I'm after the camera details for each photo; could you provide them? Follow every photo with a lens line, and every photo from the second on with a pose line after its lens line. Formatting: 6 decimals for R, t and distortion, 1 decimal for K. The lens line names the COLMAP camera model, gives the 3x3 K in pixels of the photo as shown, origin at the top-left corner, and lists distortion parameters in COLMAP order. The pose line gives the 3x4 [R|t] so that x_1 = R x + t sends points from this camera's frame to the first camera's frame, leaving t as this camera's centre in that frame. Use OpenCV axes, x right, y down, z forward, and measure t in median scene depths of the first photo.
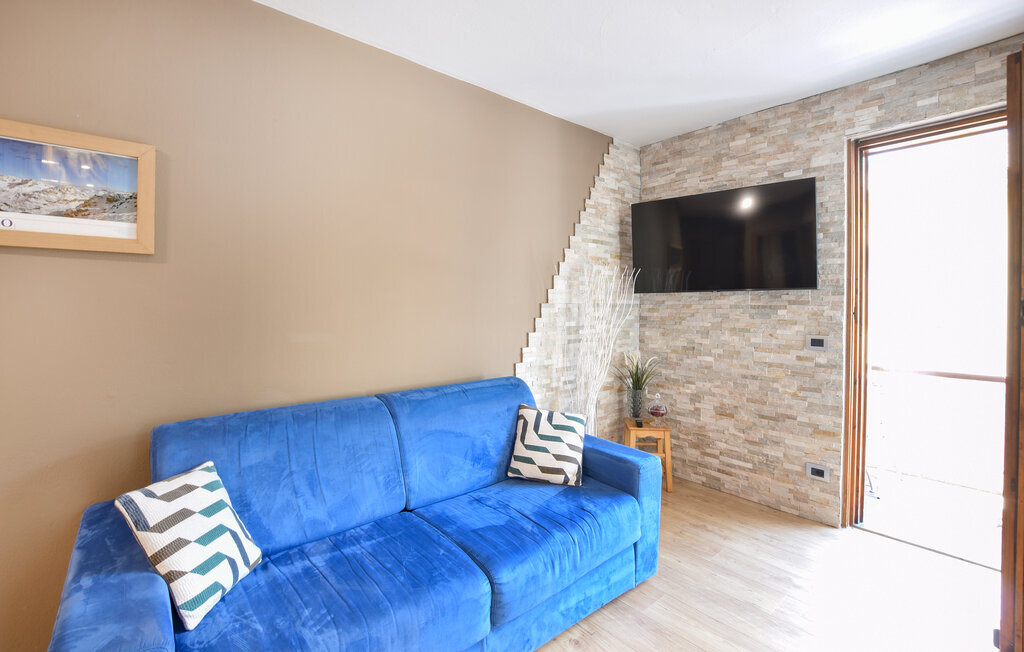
lens RADIAL K [[456.6, 0, 513.1], [0, 456.6, 306.3], [0, 0, 1]] dist [-0.031888, 0.003753]
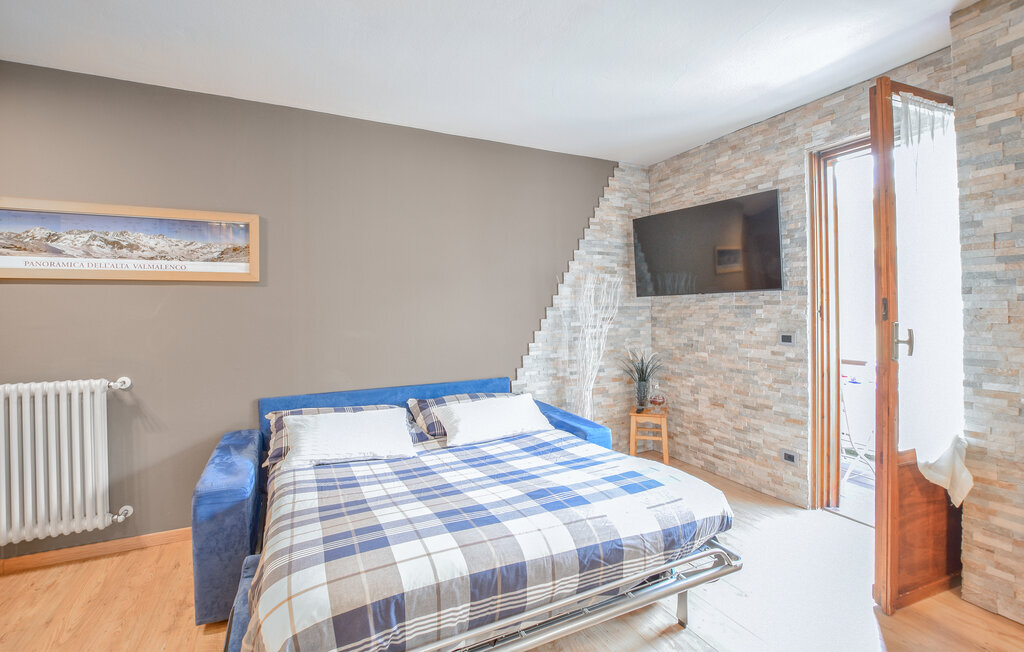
lens RADIAL K [[456.6, 0, 513.1], [0, 456.6, 306.3], [0, 0, 1]] dist [-0.031888, 0.003753]
pose [[0.971446, -0.017685, -0.236601, 0.265900], [0.015455, 0.999817, -0.011277, 0.003554], [0.236757, 0.007298, 0.971542, -0.207510]]
